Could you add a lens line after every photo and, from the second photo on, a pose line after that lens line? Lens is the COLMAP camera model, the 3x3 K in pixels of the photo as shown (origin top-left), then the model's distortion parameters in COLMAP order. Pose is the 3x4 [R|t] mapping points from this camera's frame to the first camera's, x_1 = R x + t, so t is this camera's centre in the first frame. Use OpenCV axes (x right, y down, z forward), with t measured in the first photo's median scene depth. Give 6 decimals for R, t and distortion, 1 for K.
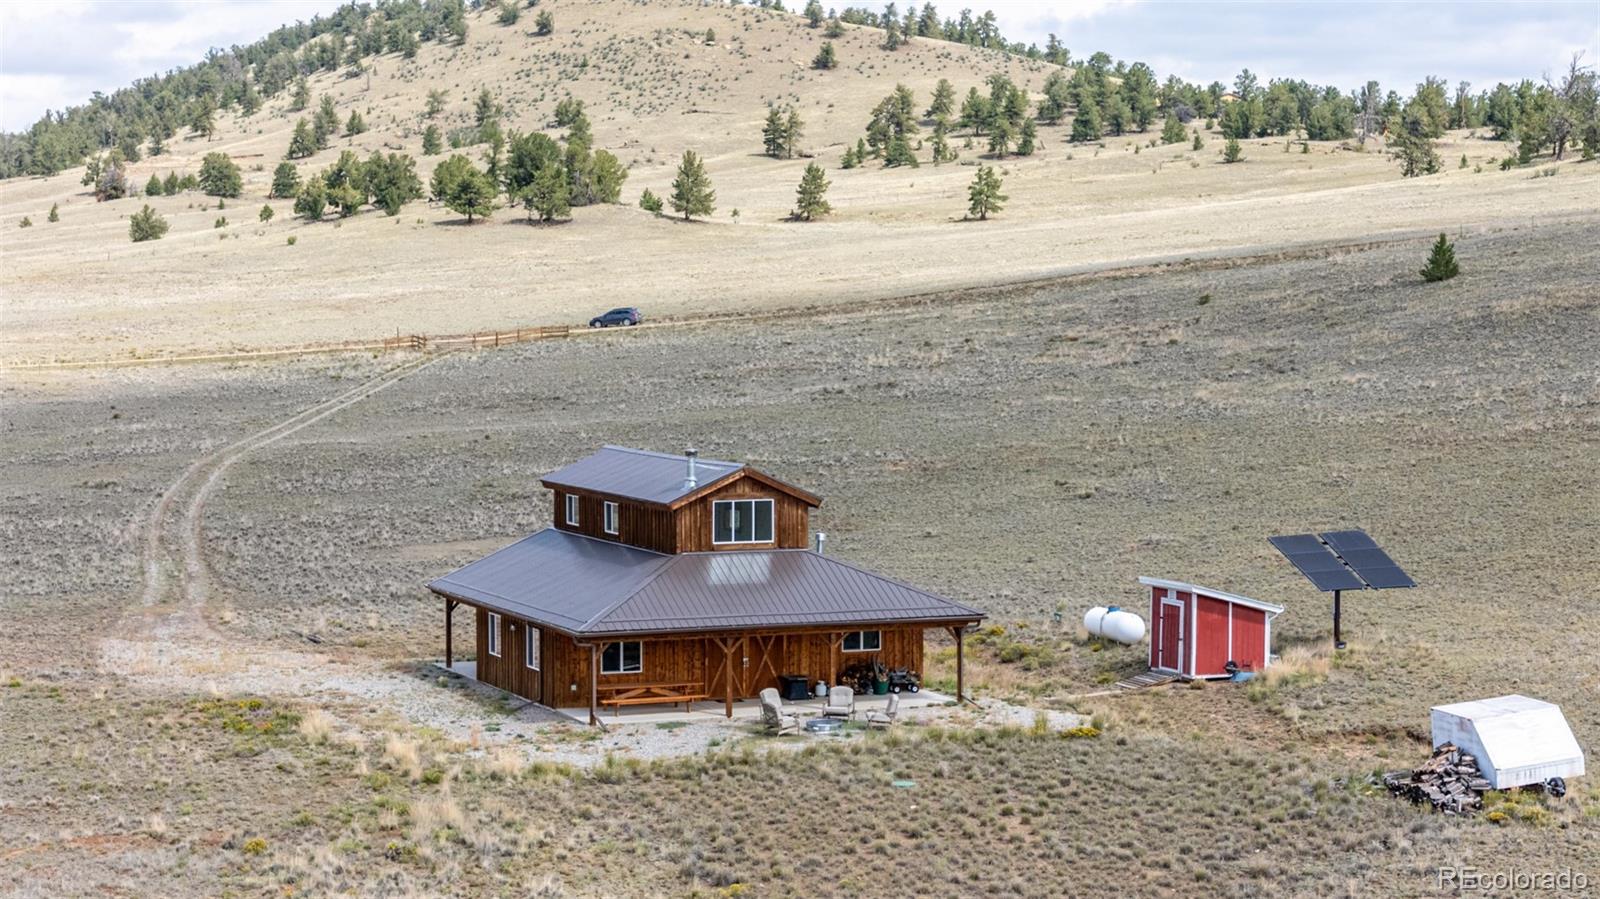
lens RADIAL K [[3102.4, 0, 806.6], [0, 3102.4, 445.2], [0, 0, 1]] dist [-0.037458, 0.000000]
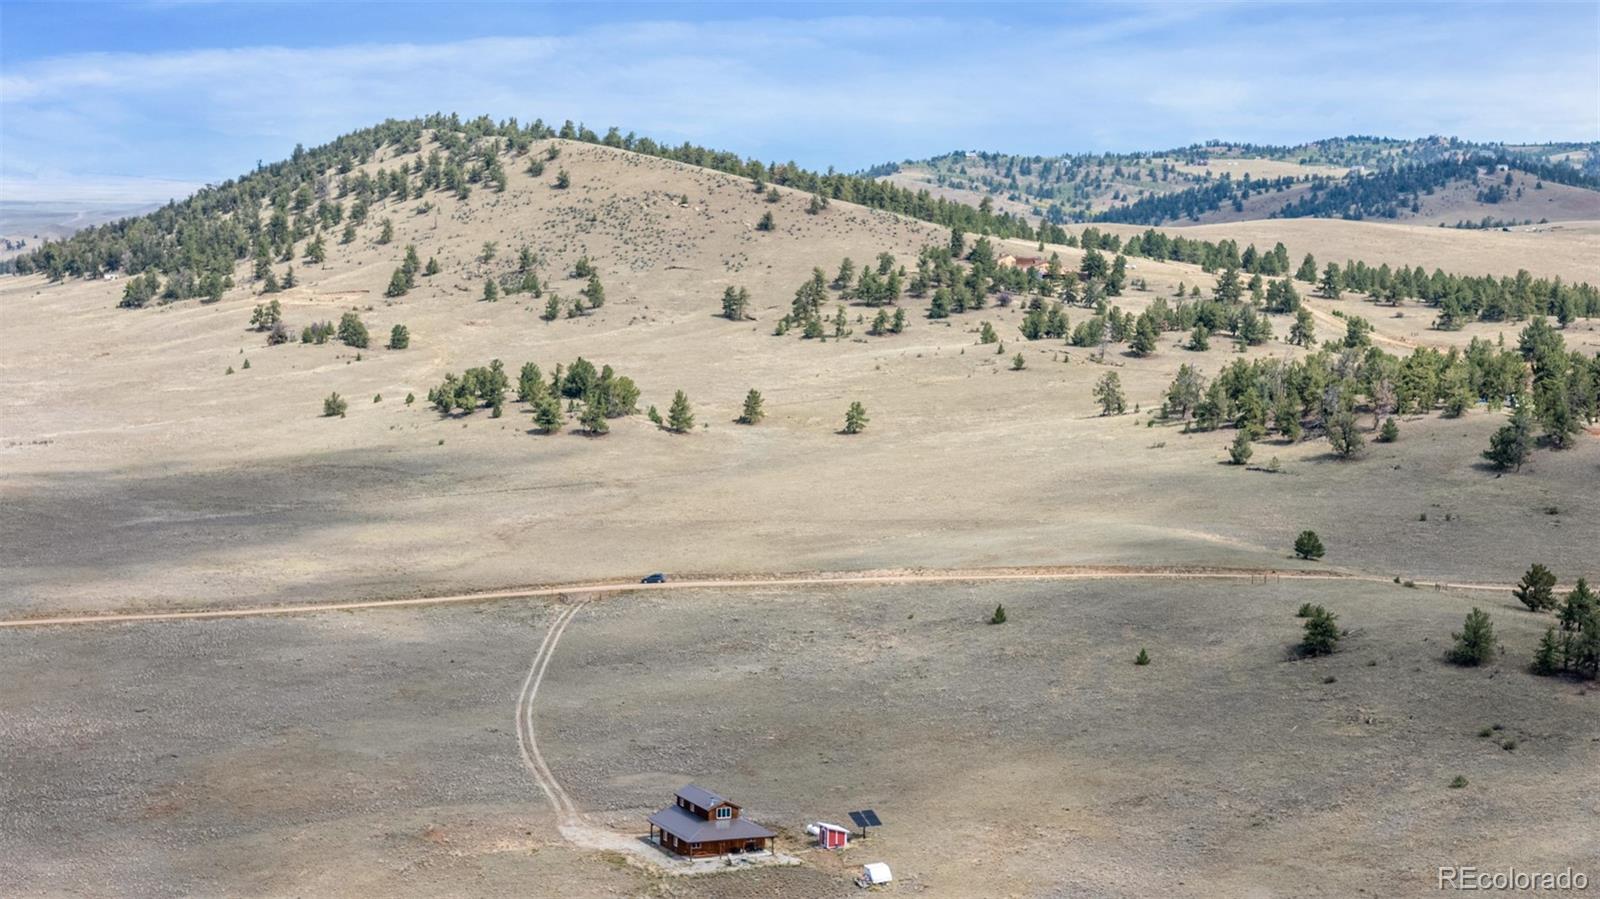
lens RADIAL K [[3102.4, 0, 795.0], [0, 3102.4, 453.2], [0, 0, 1]] dist [-0.037458, 0.000000]
pose [[0.999873, 0.009856, 0.012490, 0.002980], [-0.010409, 0.998934, 0.044978, -0.098958], [-0.012034, -0.045102, 0.998910, -0.487531]]
